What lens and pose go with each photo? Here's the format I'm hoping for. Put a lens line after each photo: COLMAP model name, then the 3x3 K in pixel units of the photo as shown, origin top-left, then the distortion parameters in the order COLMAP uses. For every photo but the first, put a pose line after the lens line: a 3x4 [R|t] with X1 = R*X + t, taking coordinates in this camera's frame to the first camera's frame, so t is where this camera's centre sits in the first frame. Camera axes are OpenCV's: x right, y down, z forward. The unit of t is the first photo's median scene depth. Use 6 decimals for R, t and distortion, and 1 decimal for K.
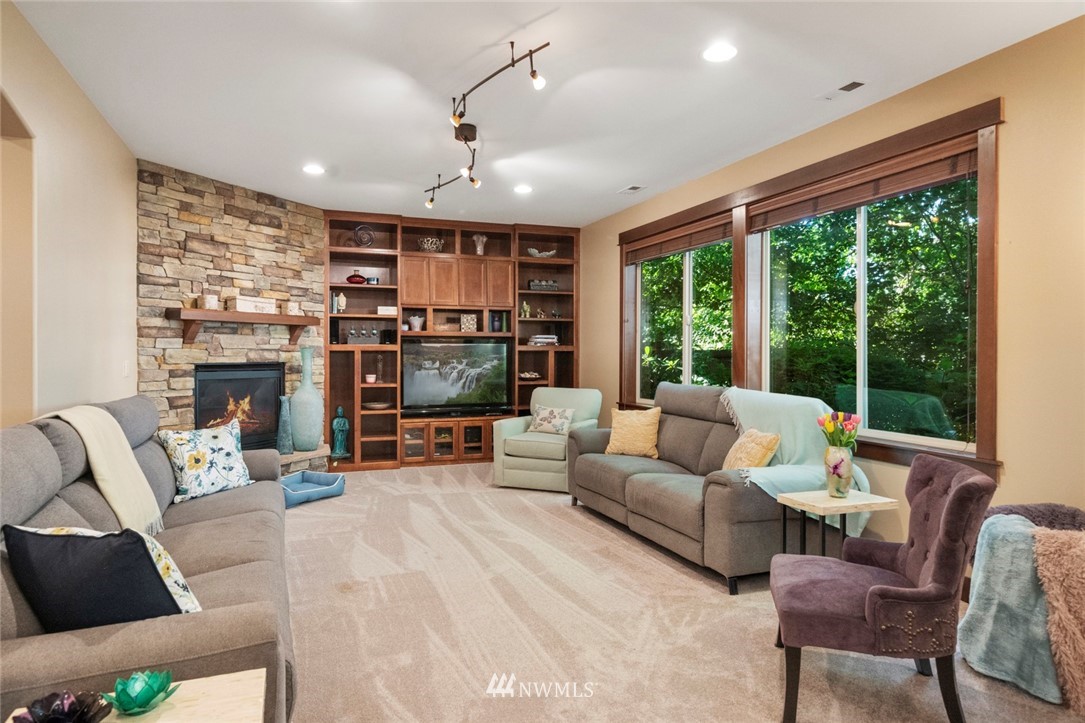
lens RADIAL K [[654.6, 0, 542.3], [0, 654.6, 357.1], [0, 0, 1]] dist [0.003437, 0.002132]
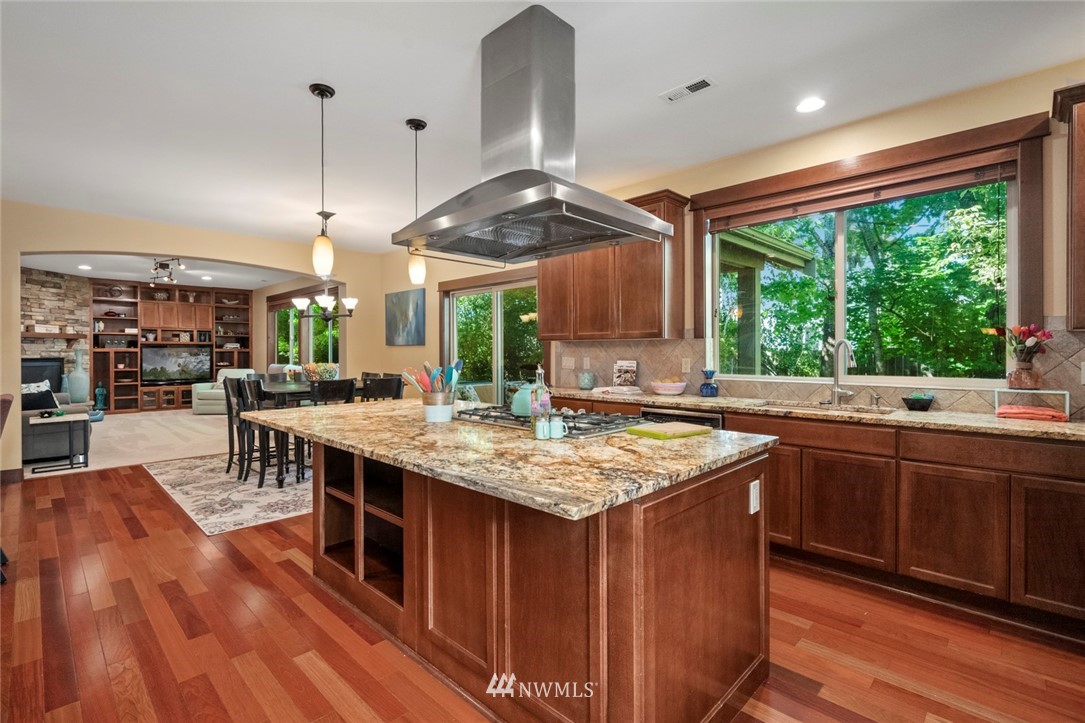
lens RADIAL K [[498.7, 0, 543.2], [0, 498.7, 355.4], [0, 0, 1]] dist [0.000288, -0.000306]
pose [[0.907552, -0.005674, 0.419900, 0.269501], [0.005542, 0.999983, 0.001536, 0.006744], [-0.419902, 0.000933, 0.907569, -0.918735]]
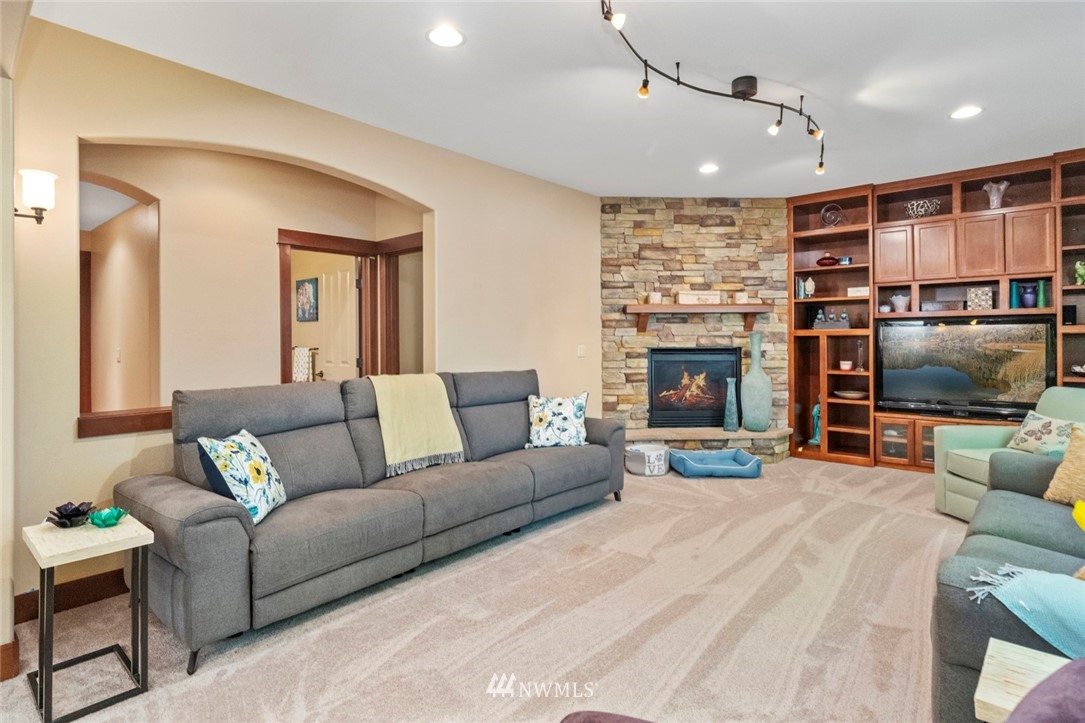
lens RADIAL K [[562.9, 0, 537.6], [0, 562.9, 341.9], [0, 0, 1]] dist [0.004894, -0.000380]
pose [[0.470382, -0.000967, -0.882463, 0.273908], [0.000146, 0.999999, -0.001018, -0.000108], [0.882463, 0.000350, 0.470382, 0.257732]]
